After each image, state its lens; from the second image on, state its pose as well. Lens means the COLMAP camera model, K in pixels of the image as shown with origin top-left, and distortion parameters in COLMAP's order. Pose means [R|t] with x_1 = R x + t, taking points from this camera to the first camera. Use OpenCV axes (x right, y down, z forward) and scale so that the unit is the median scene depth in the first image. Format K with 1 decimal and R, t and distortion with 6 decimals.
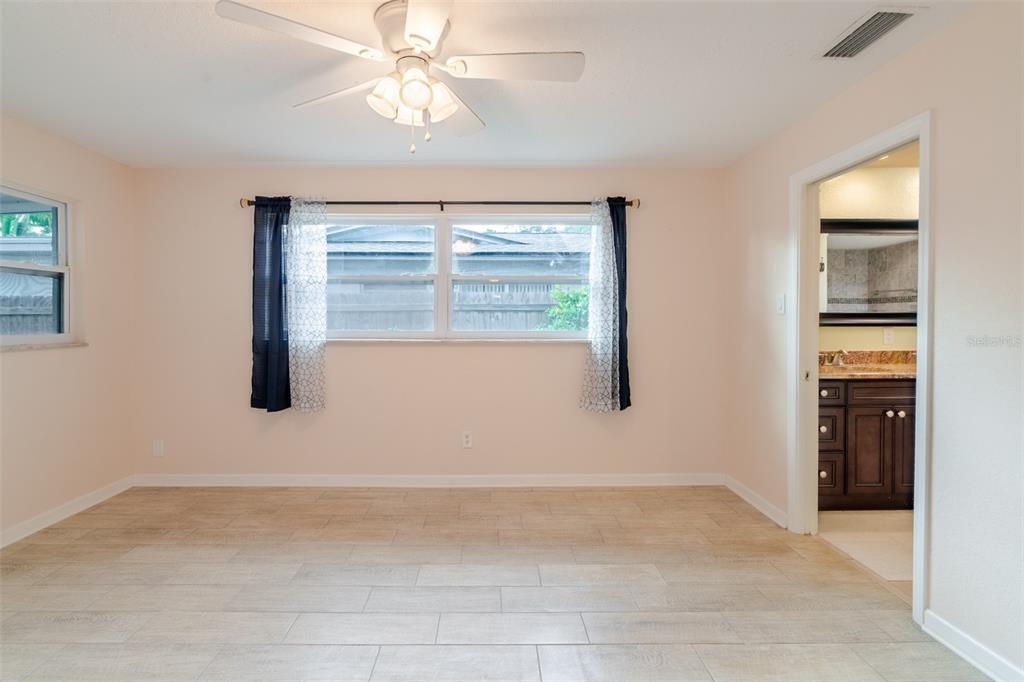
lens RADIAL K [[468.5, 0, 503.3], [0, 468.5, 332.9], [0, 0, 1]] dist [0.000087, 0.000207]
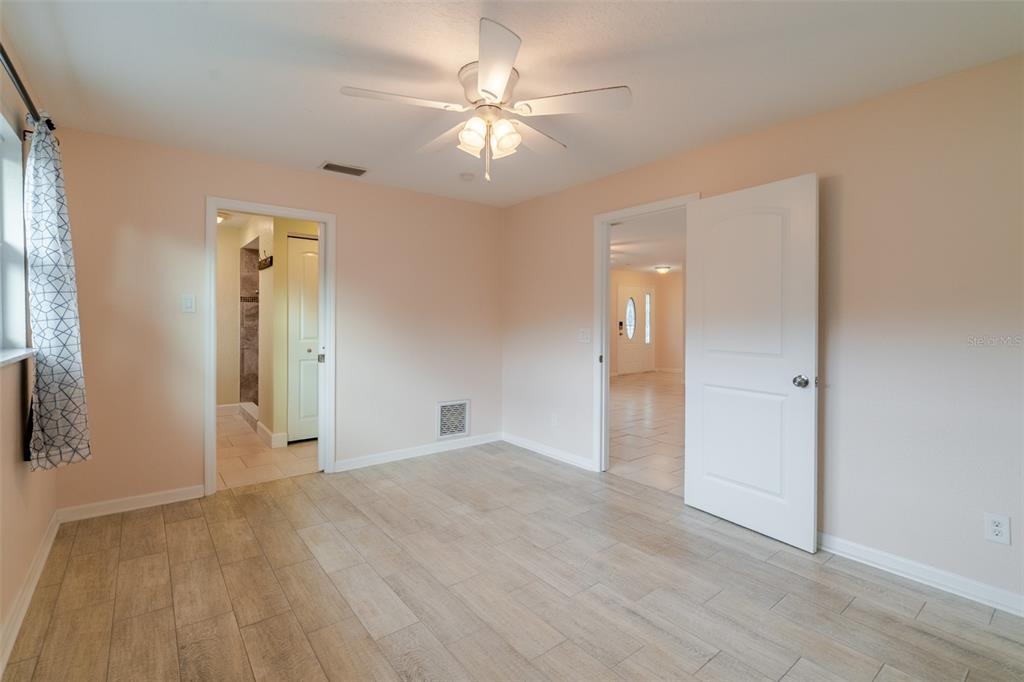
lens RADIAL K [[468.5, 0, 510.4], [0, 468.5, 332.3], [0, 0, 1]] dist [0.000087, 0.000207]
pose [[-0.605299, -0.020237, 0.795741, -0.981149], [0.015626, 0.999182, 0.037297, -0.023305], [-0.795845, 0.035010, -0.604488, 1.390912]]
